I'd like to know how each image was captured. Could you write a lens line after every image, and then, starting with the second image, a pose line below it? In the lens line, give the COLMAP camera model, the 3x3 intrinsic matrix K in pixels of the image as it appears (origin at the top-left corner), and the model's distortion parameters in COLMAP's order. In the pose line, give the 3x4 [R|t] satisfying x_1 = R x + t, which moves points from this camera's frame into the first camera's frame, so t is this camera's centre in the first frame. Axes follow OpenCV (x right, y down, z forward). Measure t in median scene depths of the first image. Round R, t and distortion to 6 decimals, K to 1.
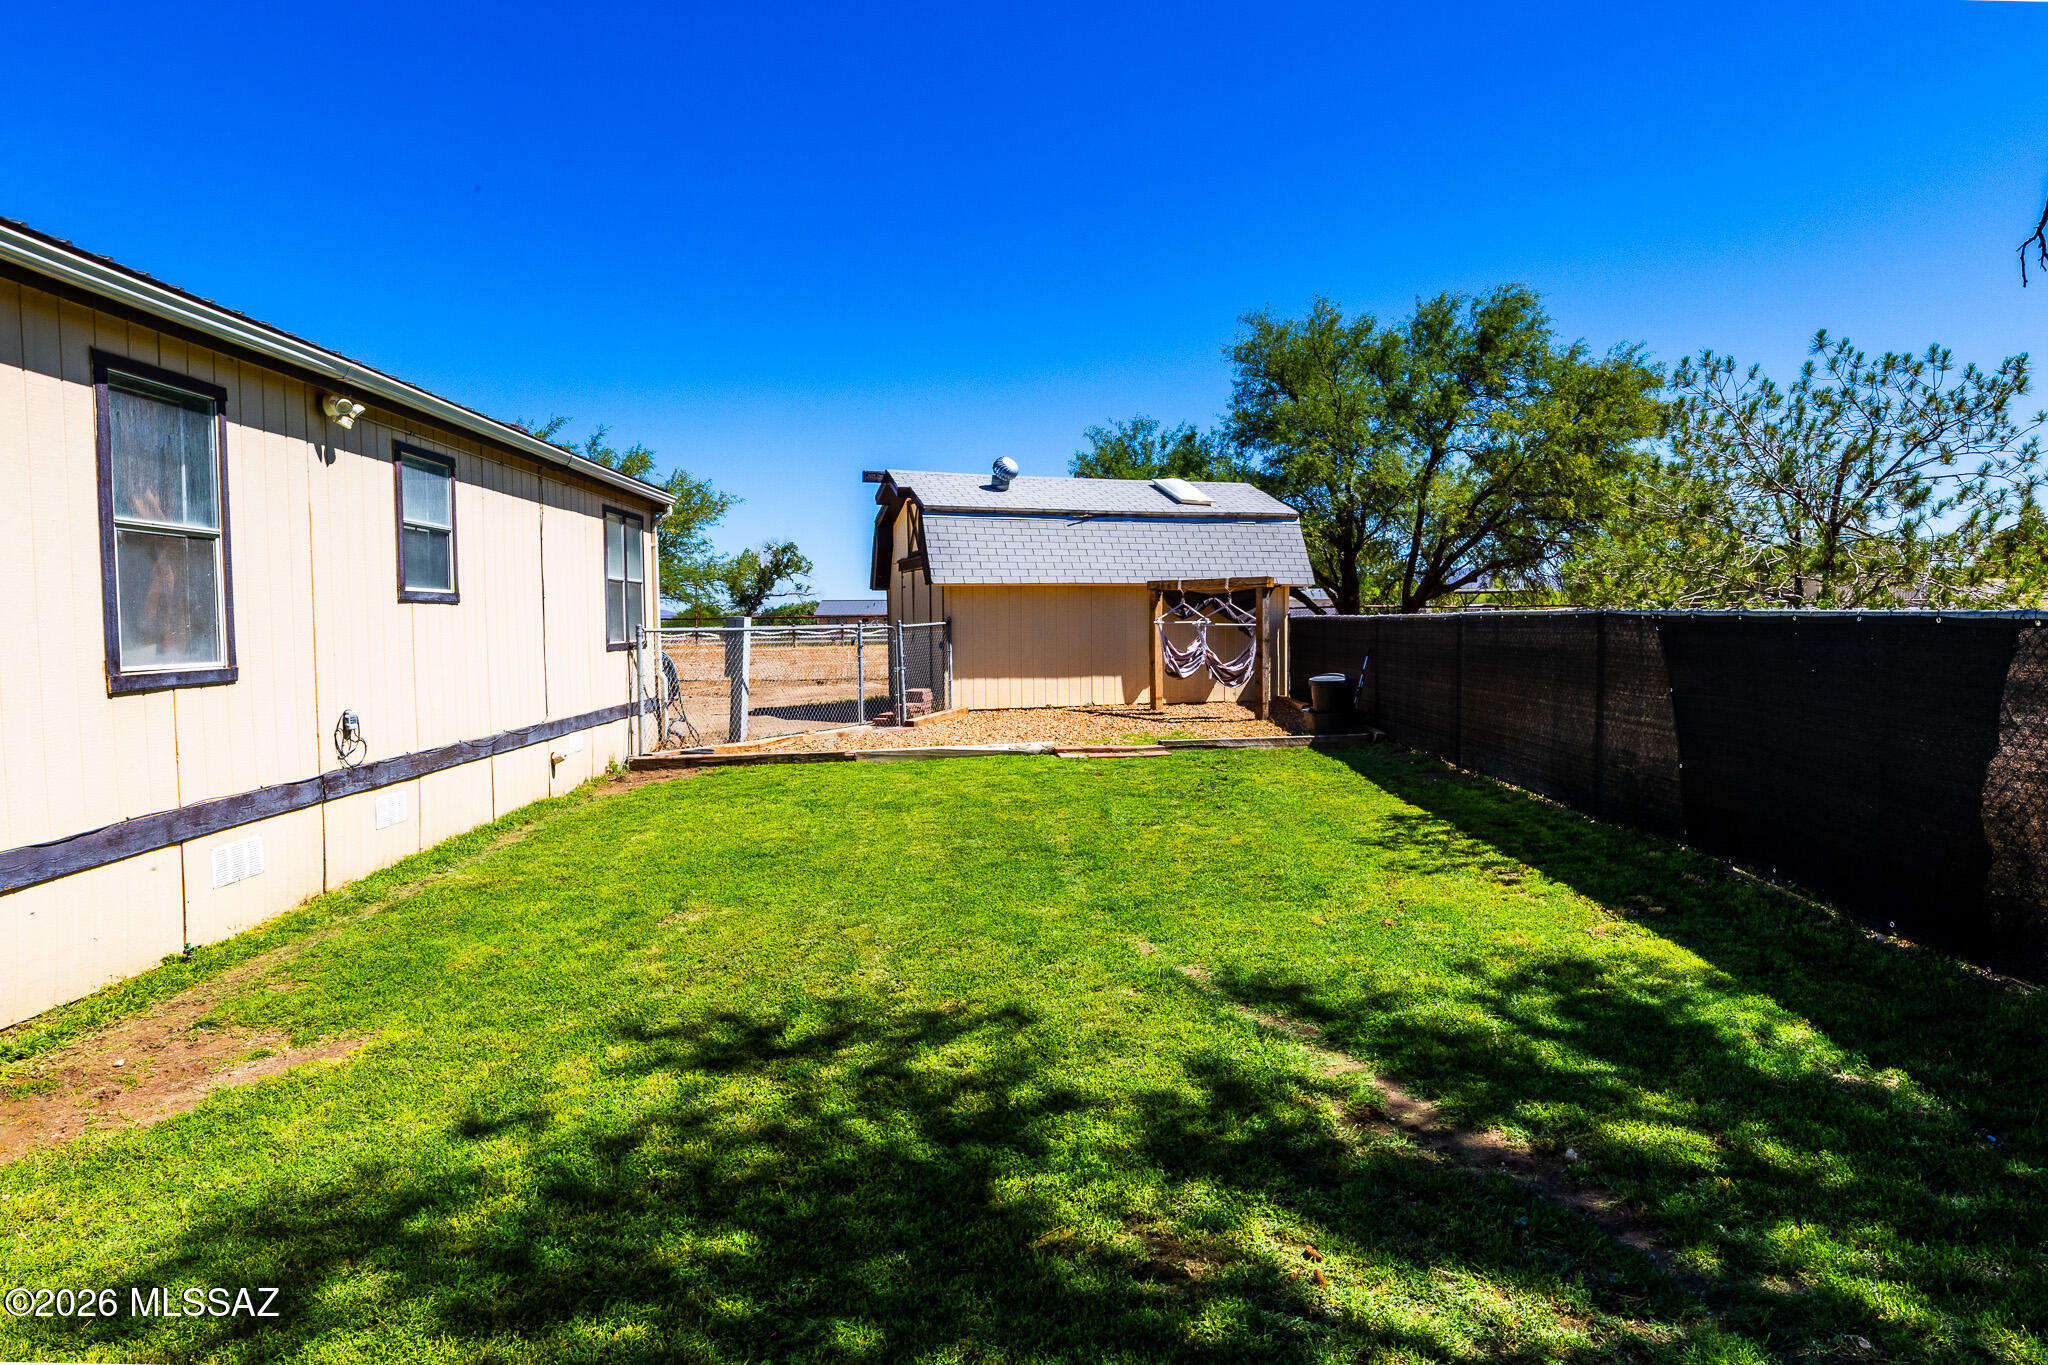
lens RADIAL K [[1200.0, 0, 1024.0], [0, 1200.0, 682.5], [0, 0, 1]] dist [0.001074, 0.001751]
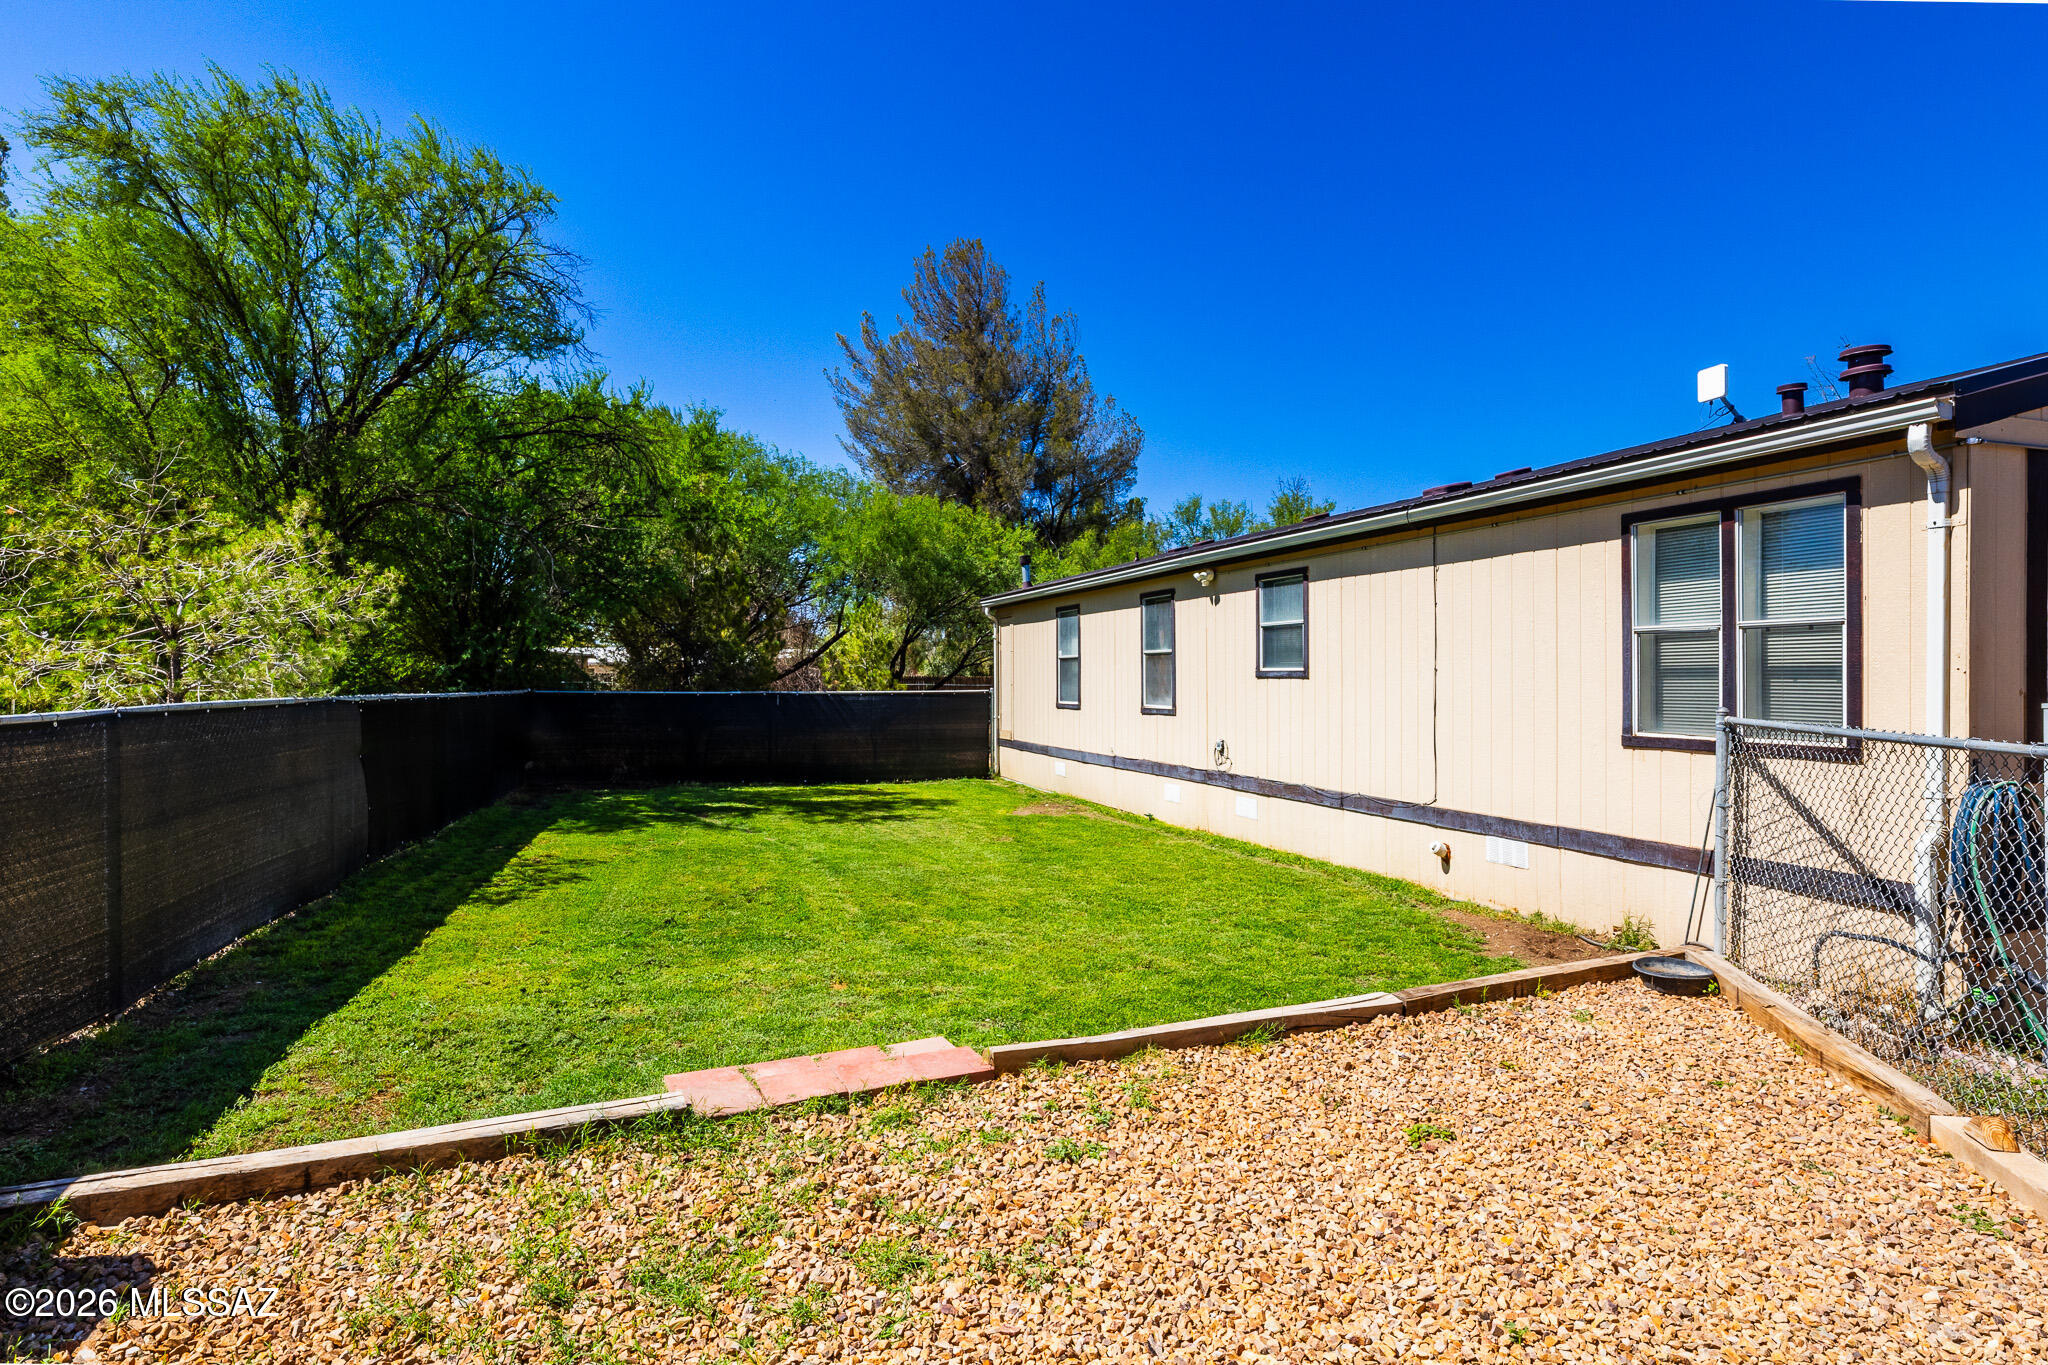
lens RADIAL K [[1056.2, 0, 1024.0], [0, 1056.2, 682.5], [0, 0, 1]] dist [-0.073395, -0.000223]
pose [[-0.951132, 0.020174, -0.308125, 0.139183], [0.001623, 0.998176, 0.060347, -0.110062], [0.308781, 0.056898, -0.949430, 1.678841]]
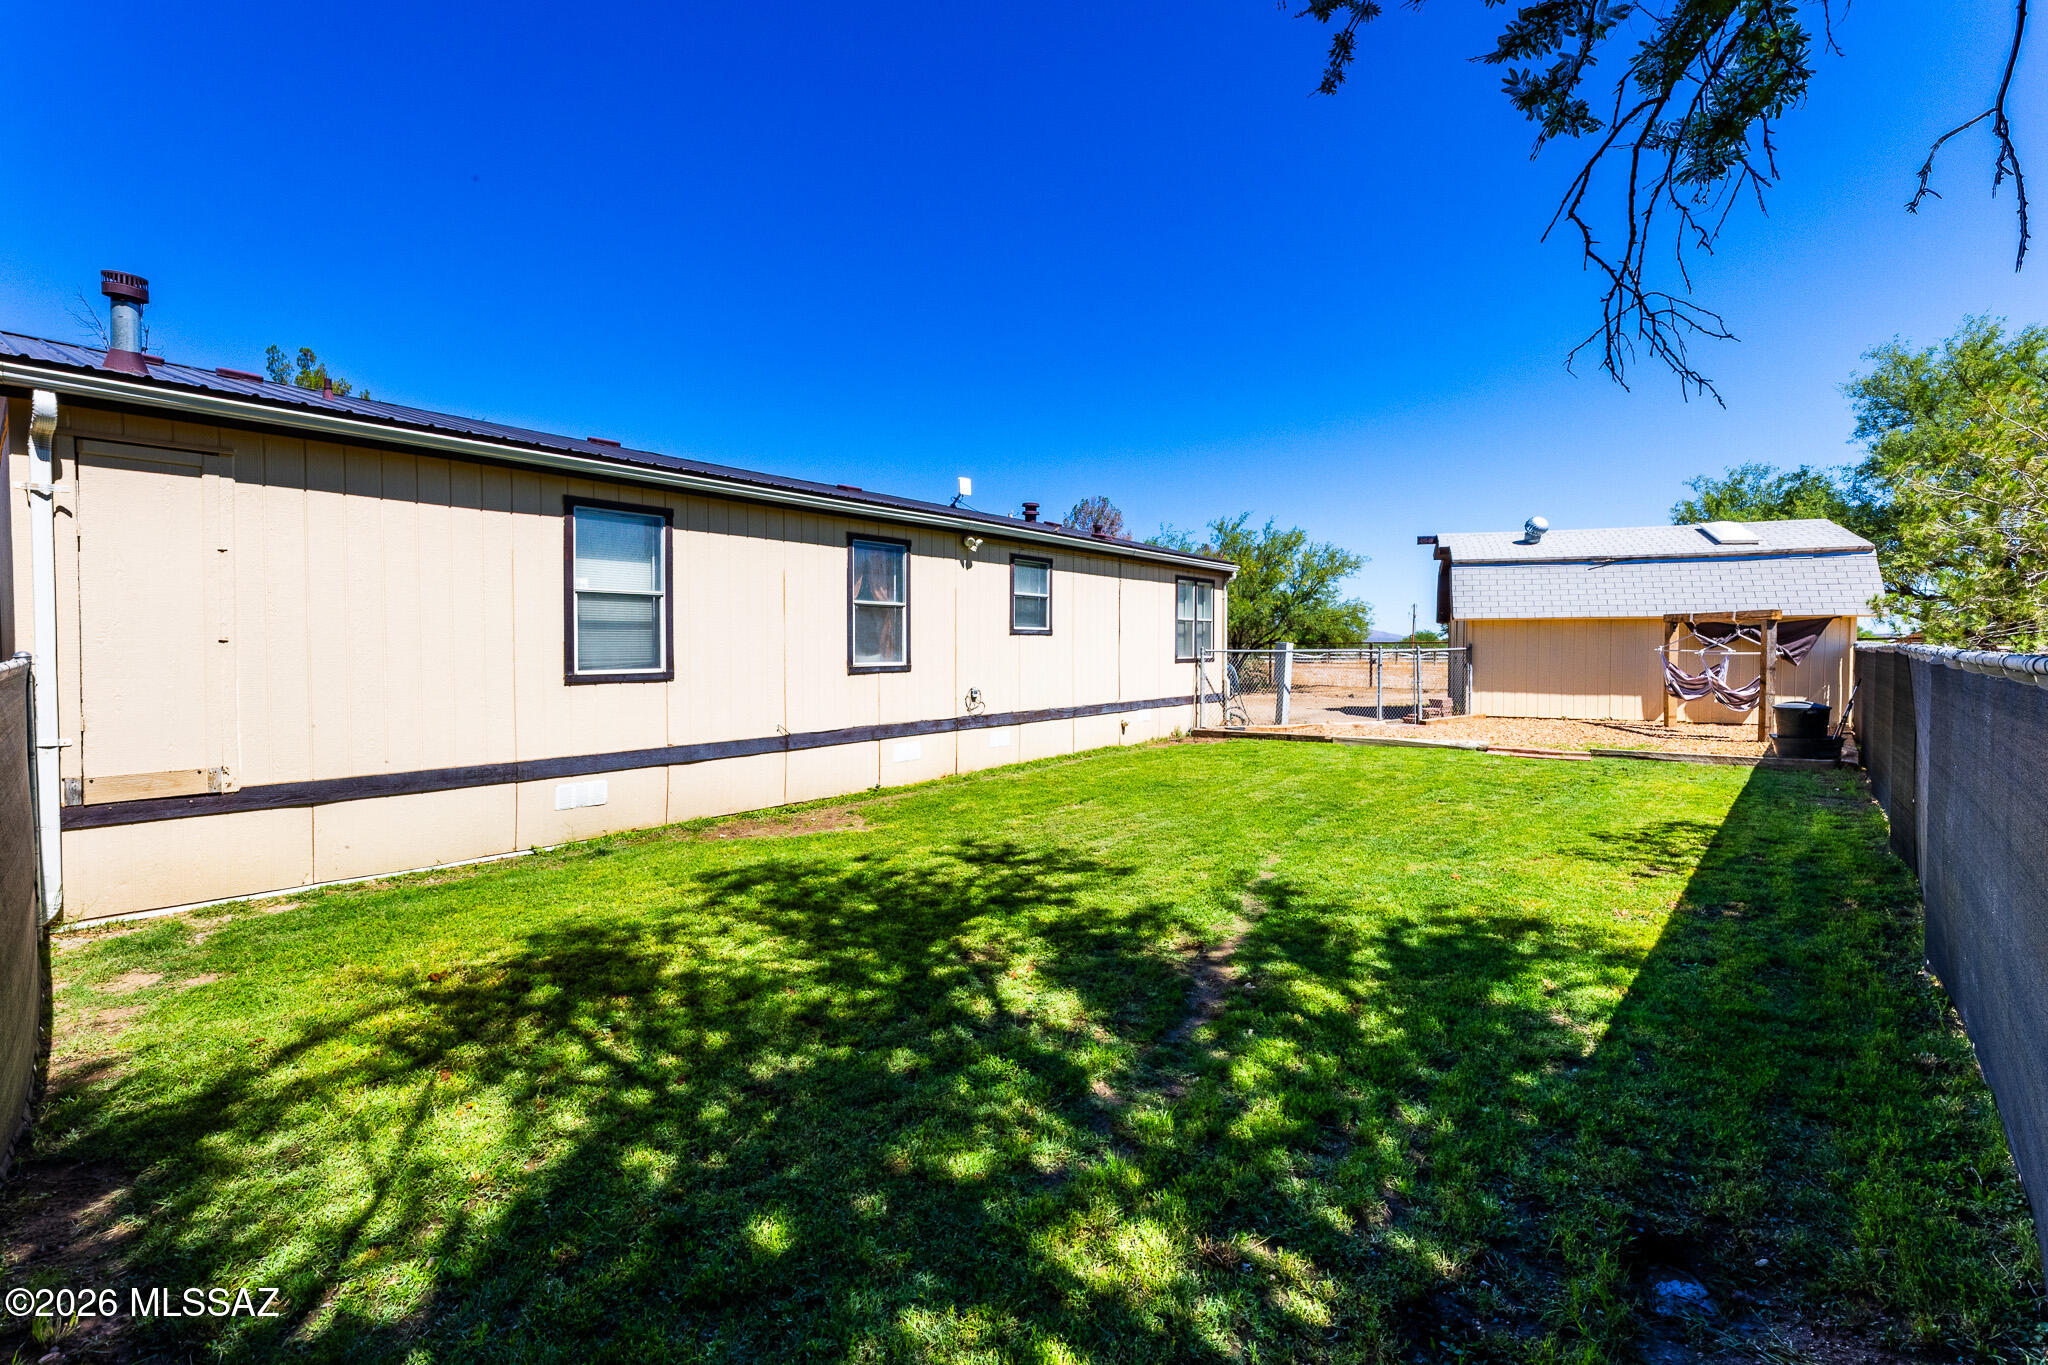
lens RADIAL K [[840.6, 0, 1024.0], [0, 840.6, 682.5], [0, 0, 1]] dist [0.002037, 0.000568]
pose [[0.749241, 0.040070, -0.661084, 0.318508], [-0.042925, 0.999007, 0.011903, -0.004630], [0.660904, 0.019459, 0.750218, -0.017844]]
